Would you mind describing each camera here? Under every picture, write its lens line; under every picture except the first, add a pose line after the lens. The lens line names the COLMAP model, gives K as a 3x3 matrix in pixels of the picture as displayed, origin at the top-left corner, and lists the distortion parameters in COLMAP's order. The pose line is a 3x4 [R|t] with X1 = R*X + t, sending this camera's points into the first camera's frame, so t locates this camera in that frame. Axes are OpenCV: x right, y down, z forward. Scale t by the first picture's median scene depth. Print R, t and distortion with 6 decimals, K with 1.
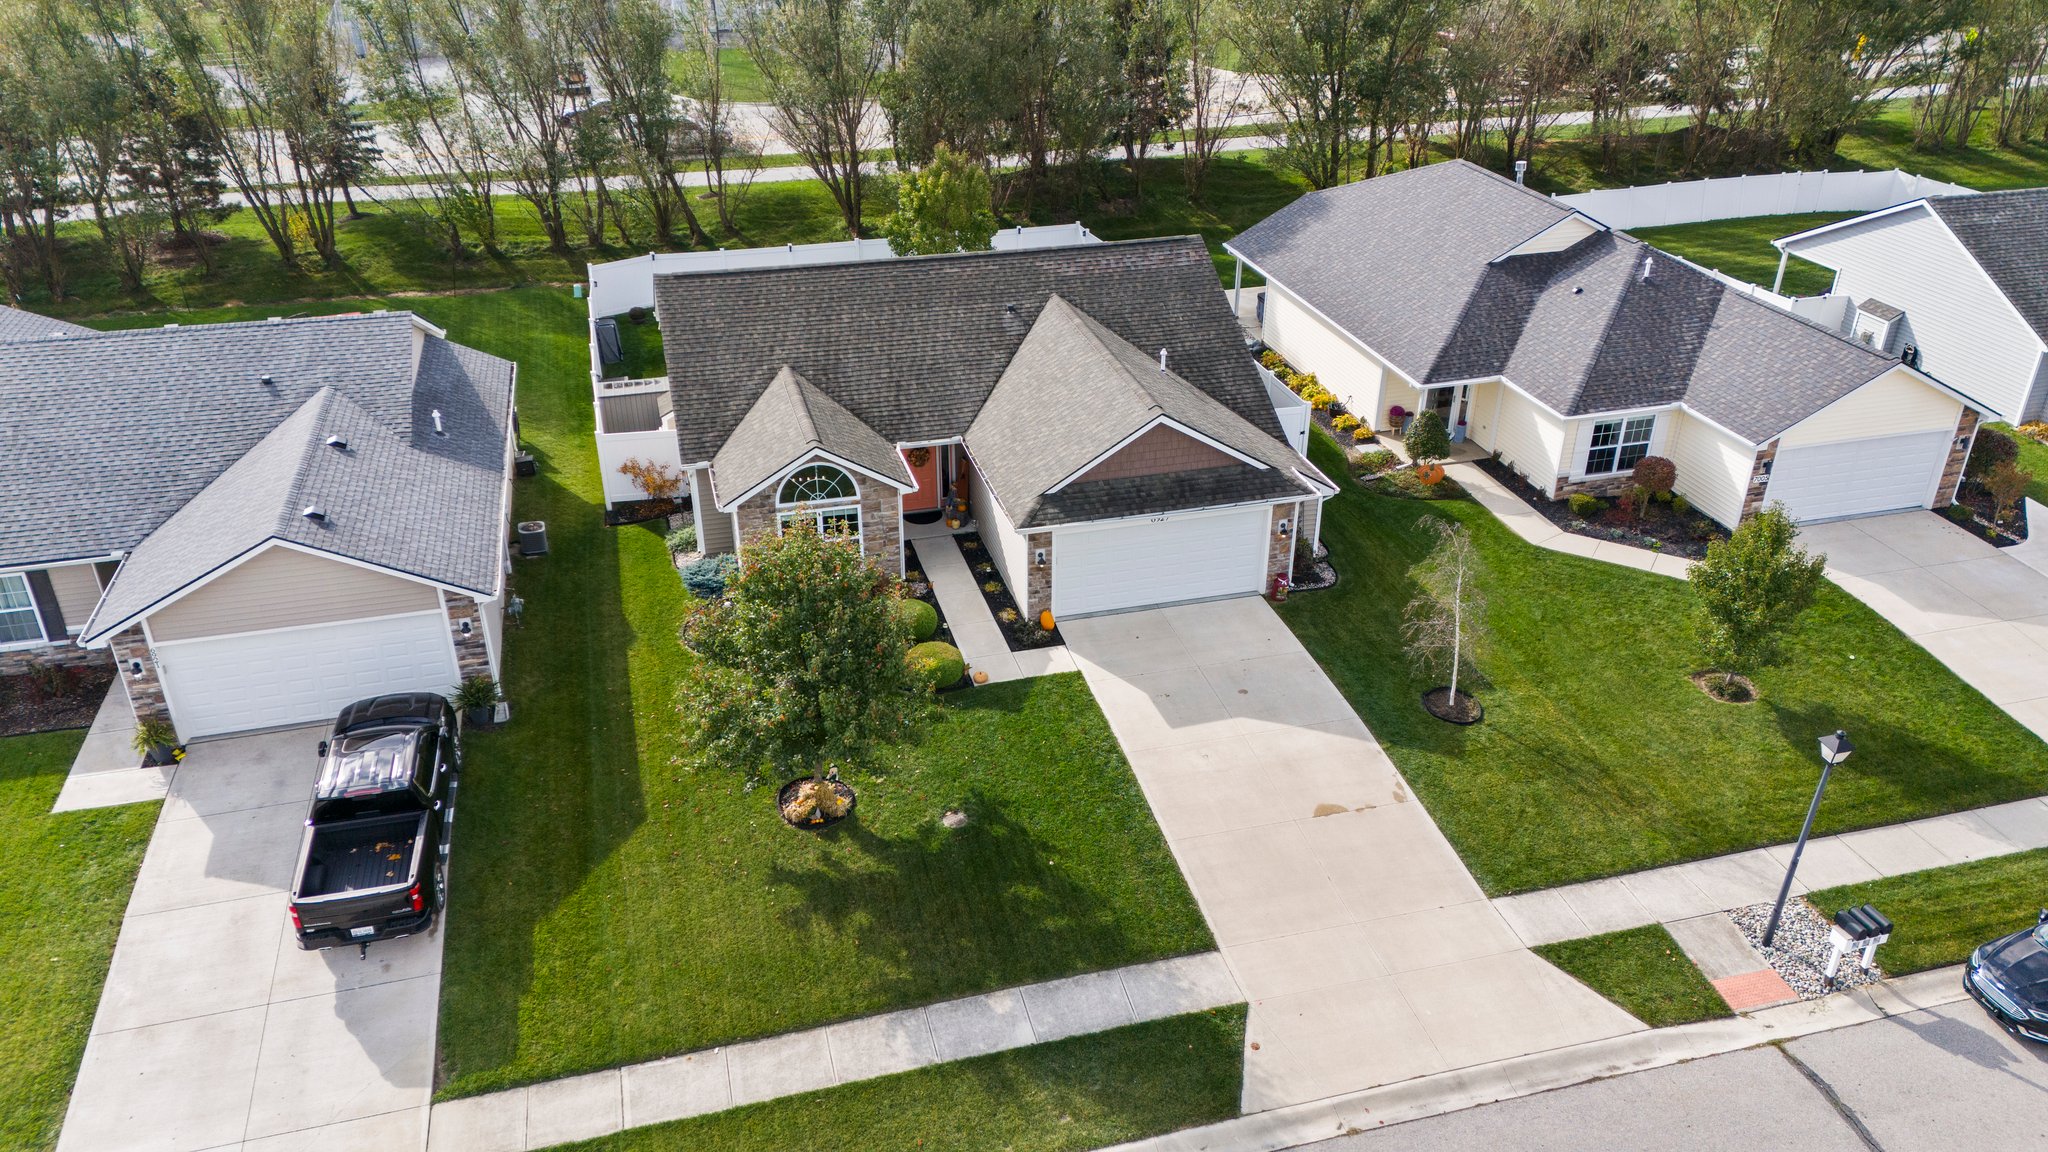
lens RADIAL K [[1492.1, 0, 1025.7], [0, 1492.1, 583.1], [0, 0, 1]] dist [0.070632, -0.067173]
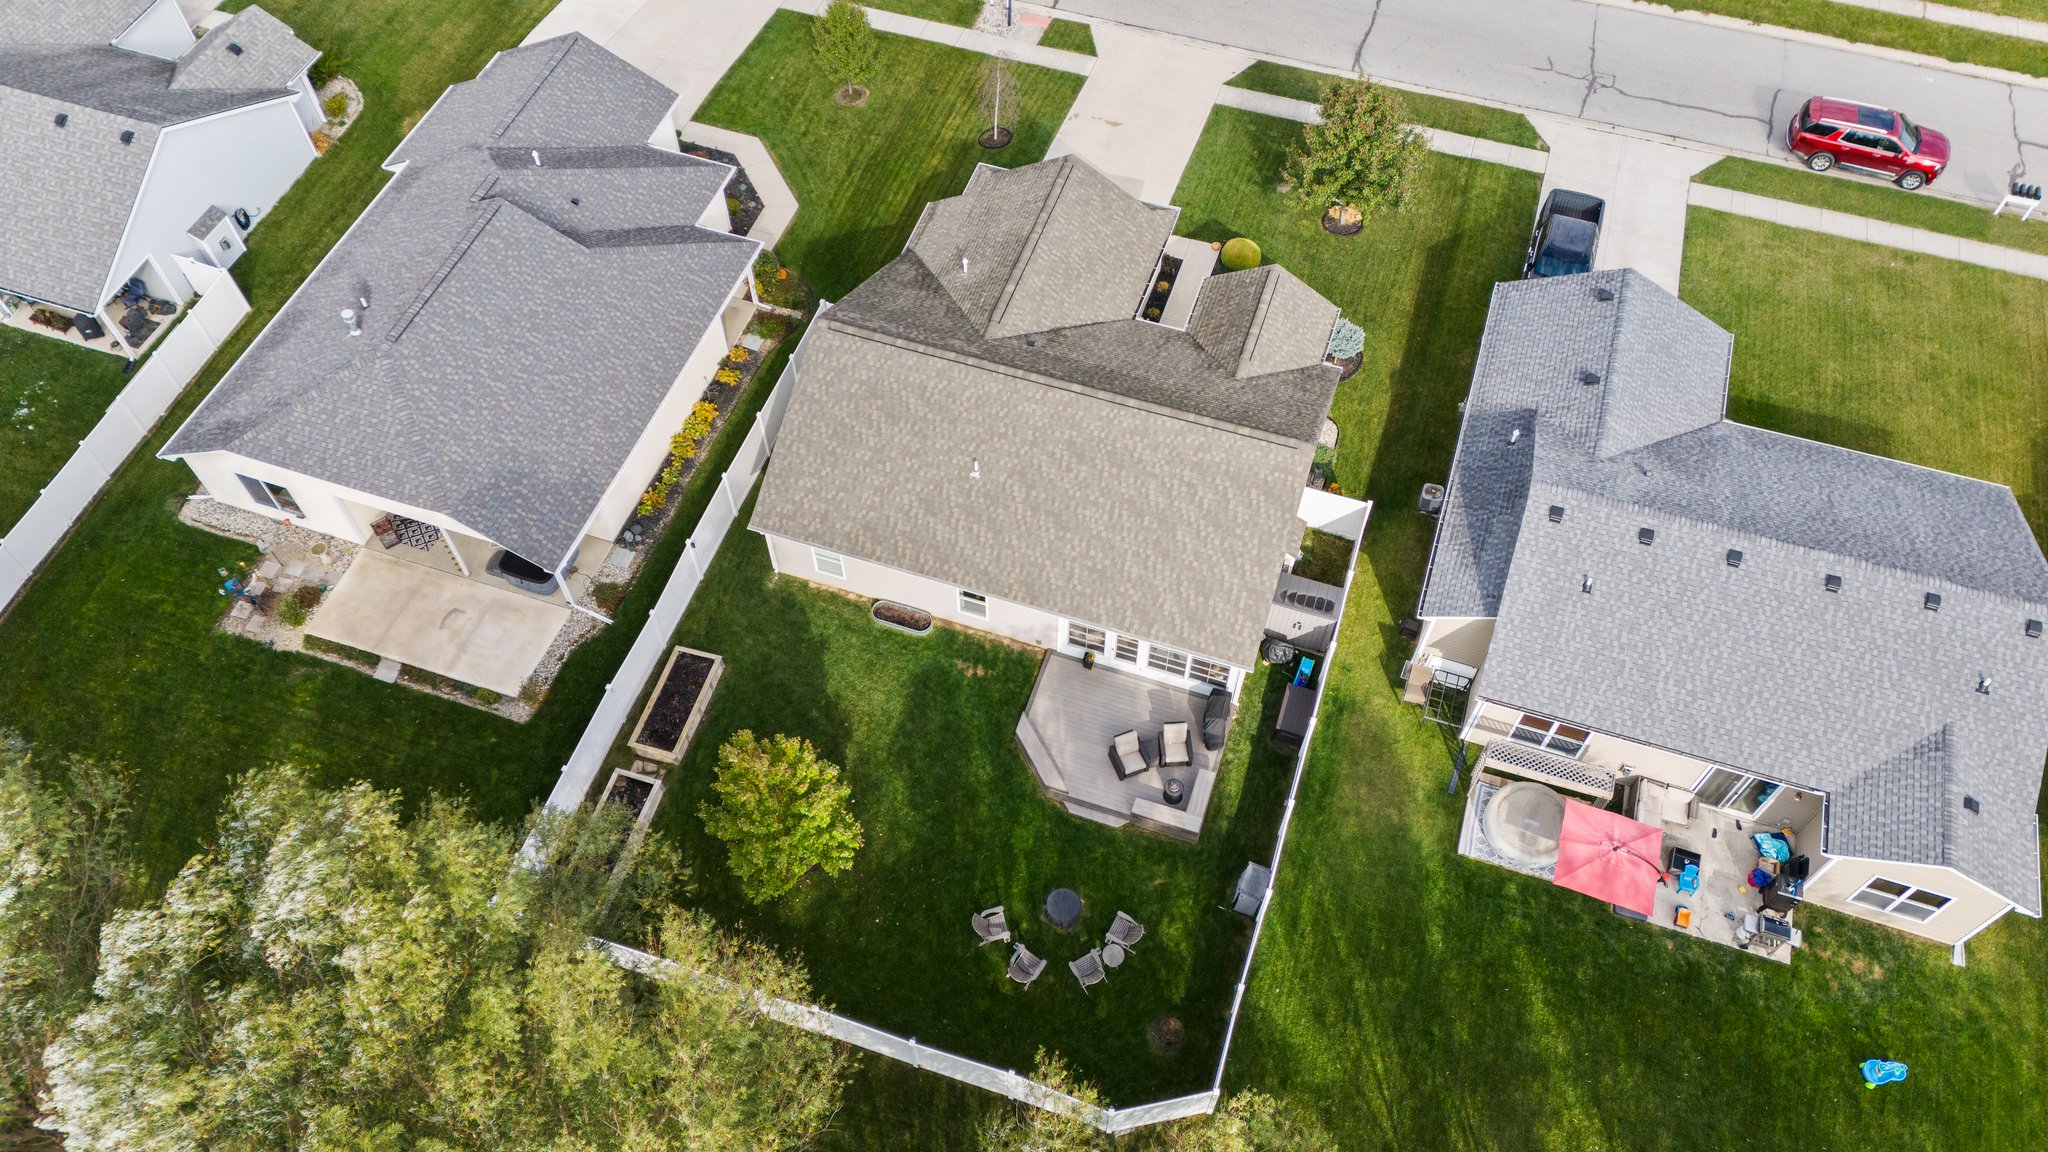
lens RADIAL K [[1492.1, 0, 1025.7], [0, 1492.1, 583.1], [0, 0, 1]] dist [0.070632, -0.067173]
pose [[-0.830700, -0.464727, 0.306539, -0.524547], [0.264579, 0.154908, 0.951841, -1.479706], [-0.489831, 0.871798, -0.005725, 1.399027]]
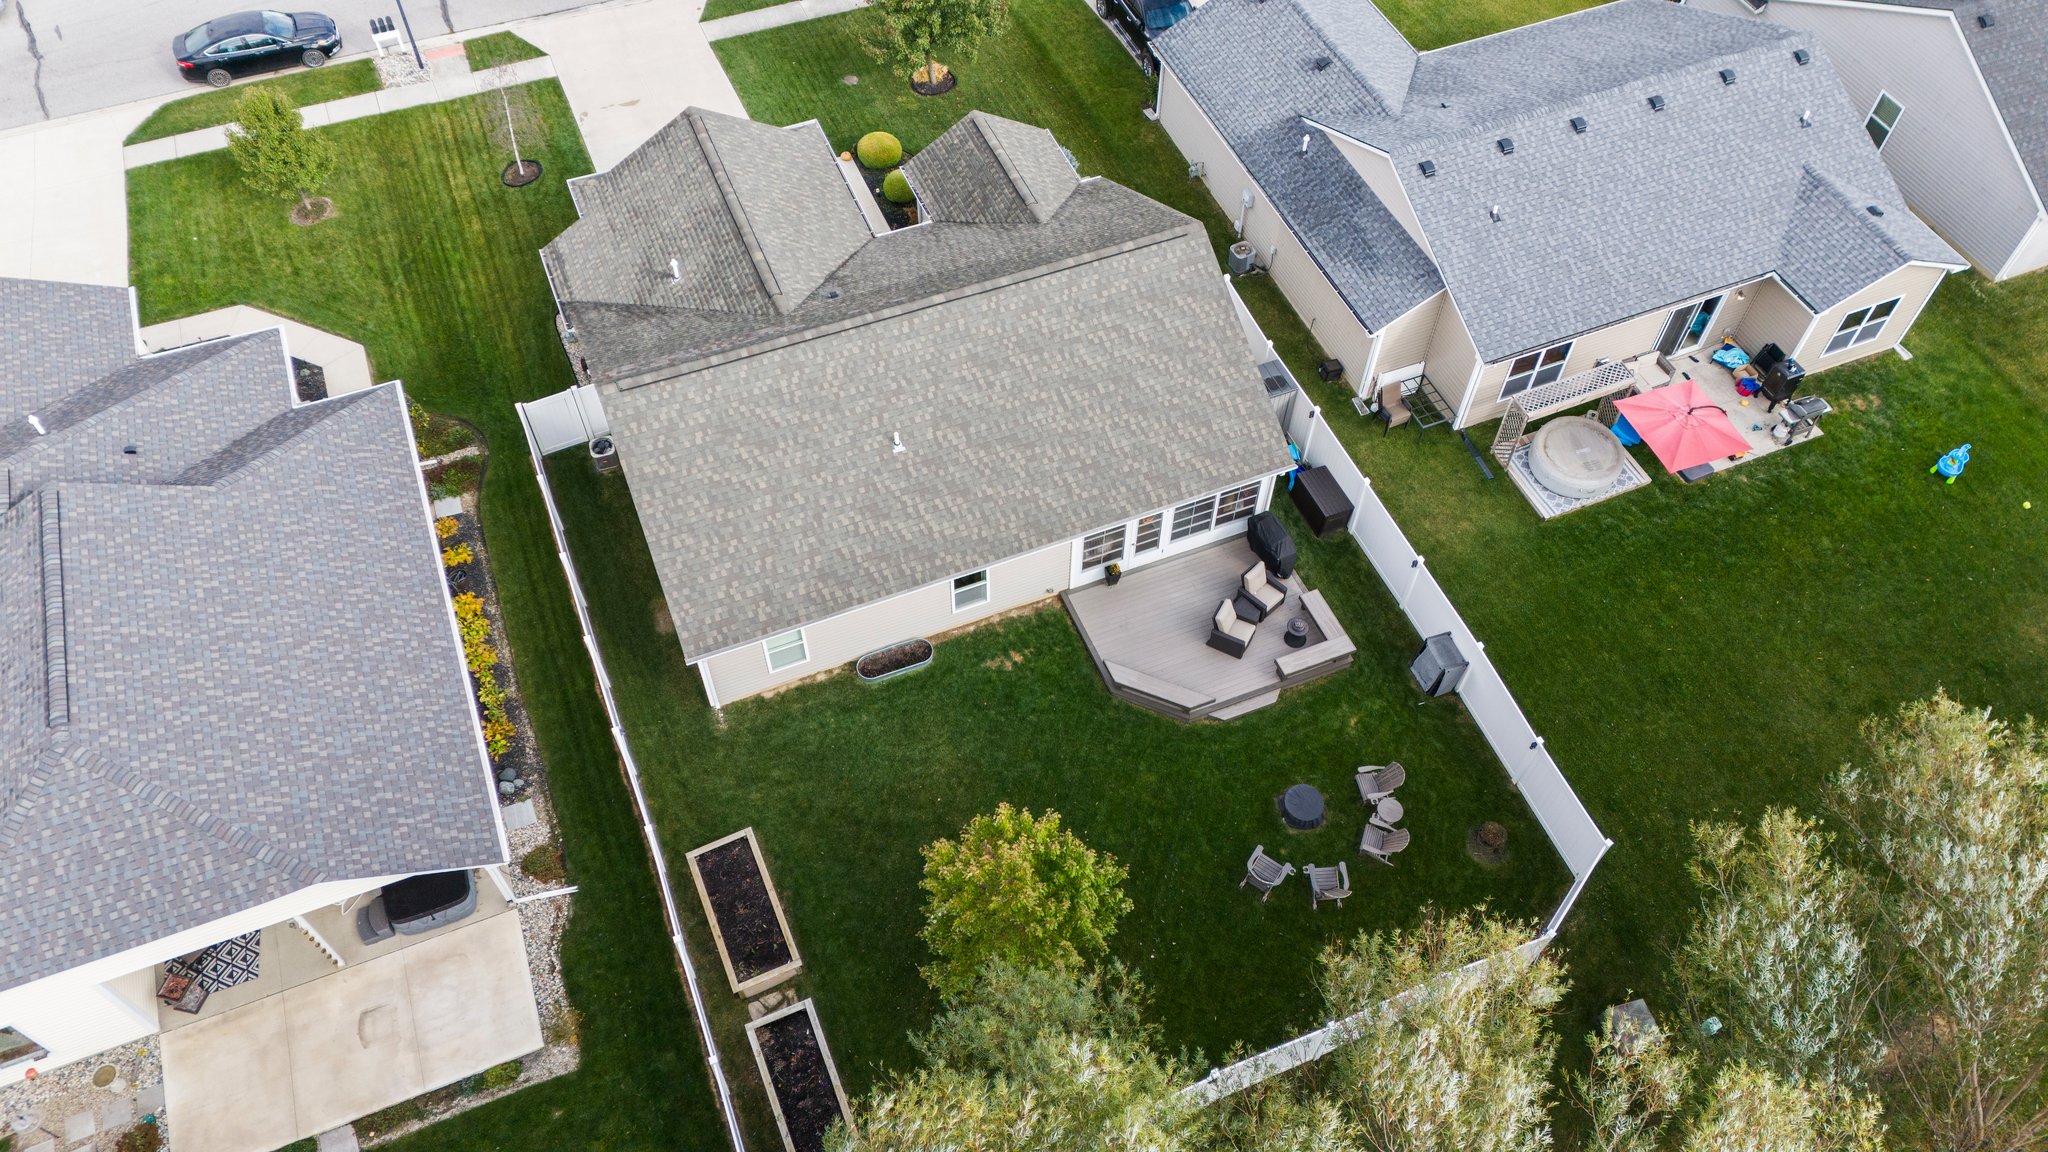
lens RADIAL K [[1492.1, 0, 1025.7], [0, 1492.1, 583.1], [0, 0, 1]] dist [0.070632, -0.067173]
pose [[-0.991949, 0.095629, -0.083020, -0.041252], [-0.070130, 0.131051, 0.988892, -1.301338], [0.105447, 0.986753, -0.123290, 1.561603]]
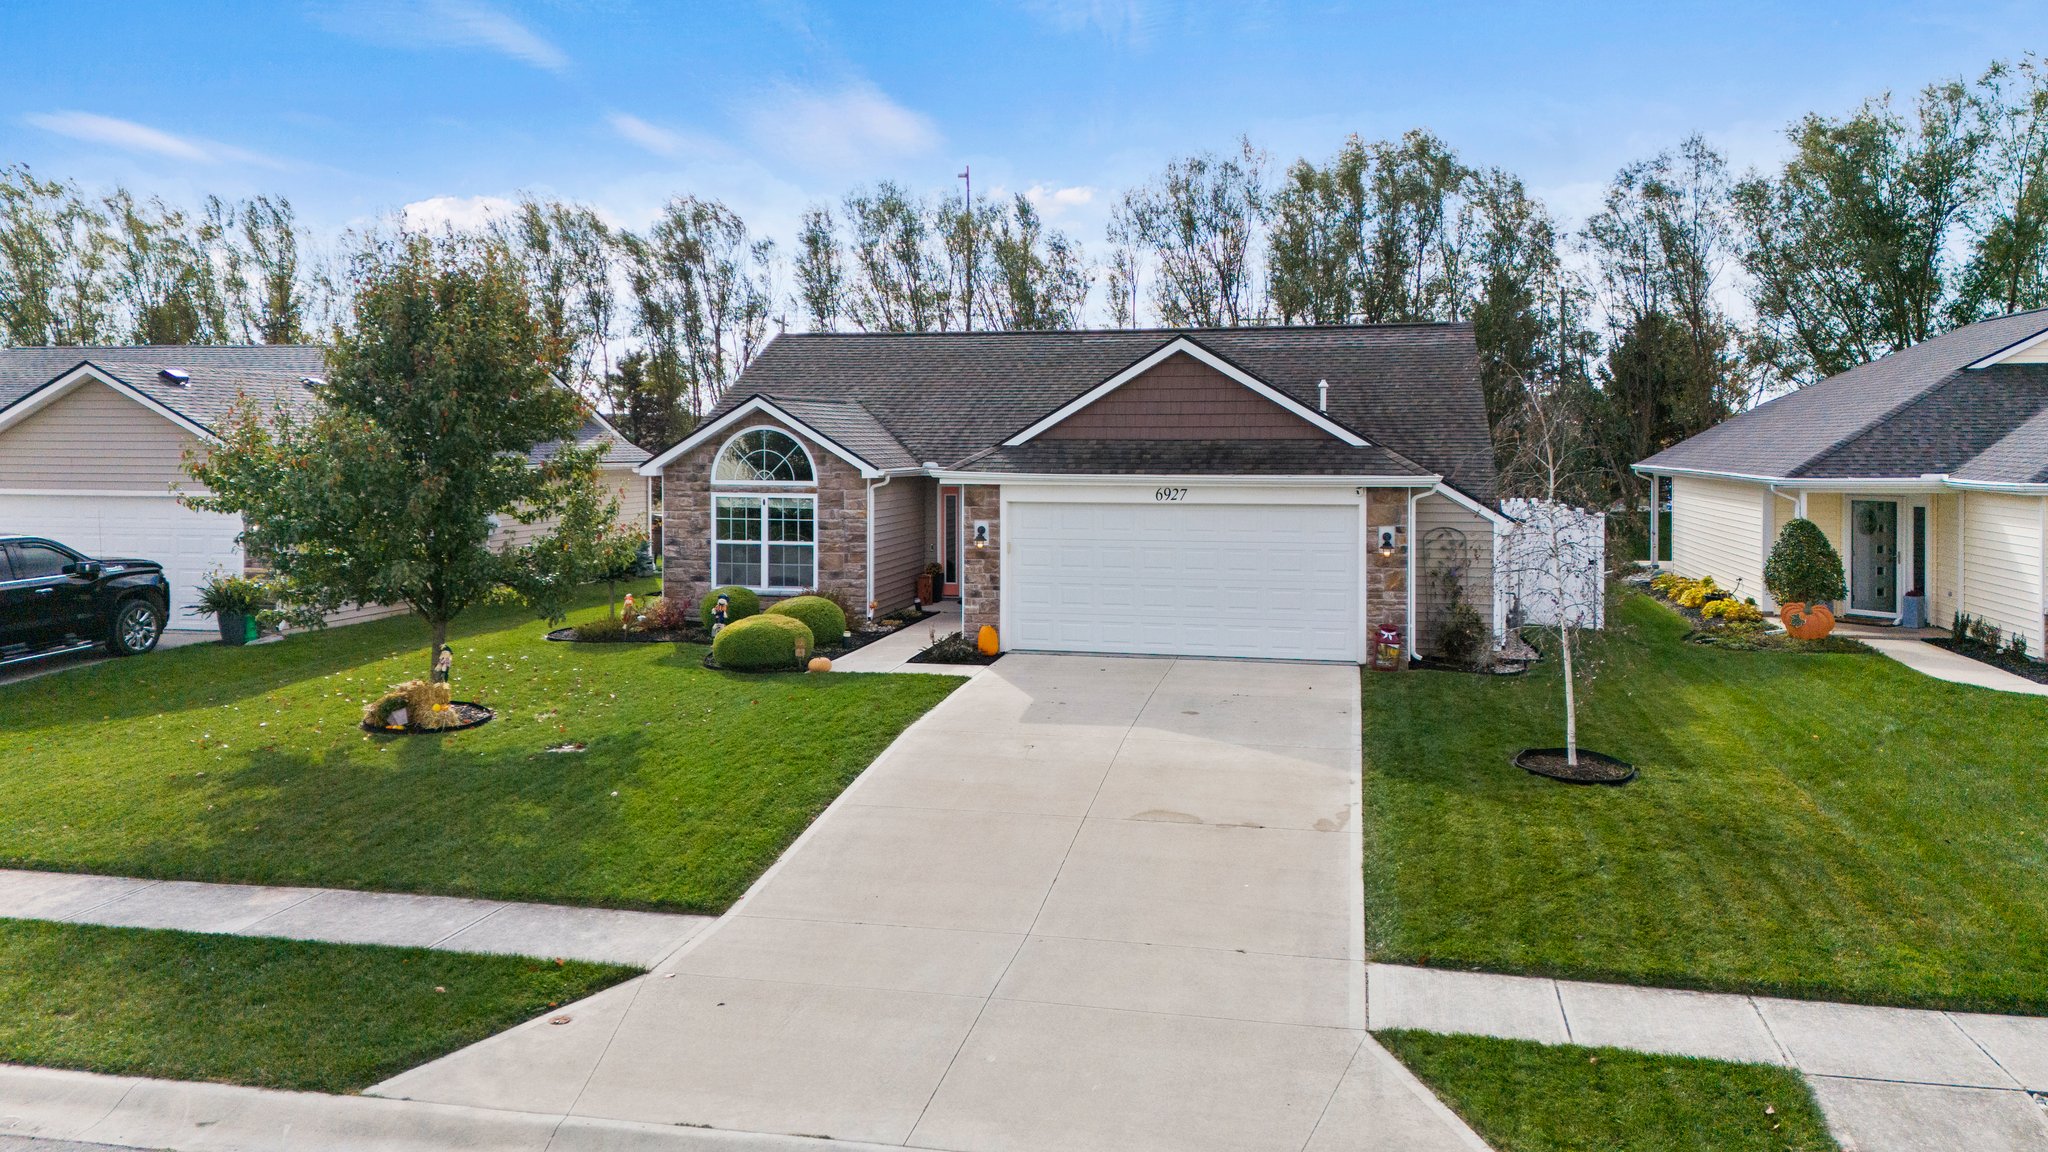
lens RADIAL K [[1533.3, 0, 1026.2], [0, 1533.3, 453.5], [0, 0, 1]] dist [0.056371, -0.040138]
pose [[0.887412, 0.002263, -0.460971, 0.344006], [-0.219681, 0.881209, -0.418582, 0.233551], [0.405265, 0.472721, 0.782493, 0.460287]]
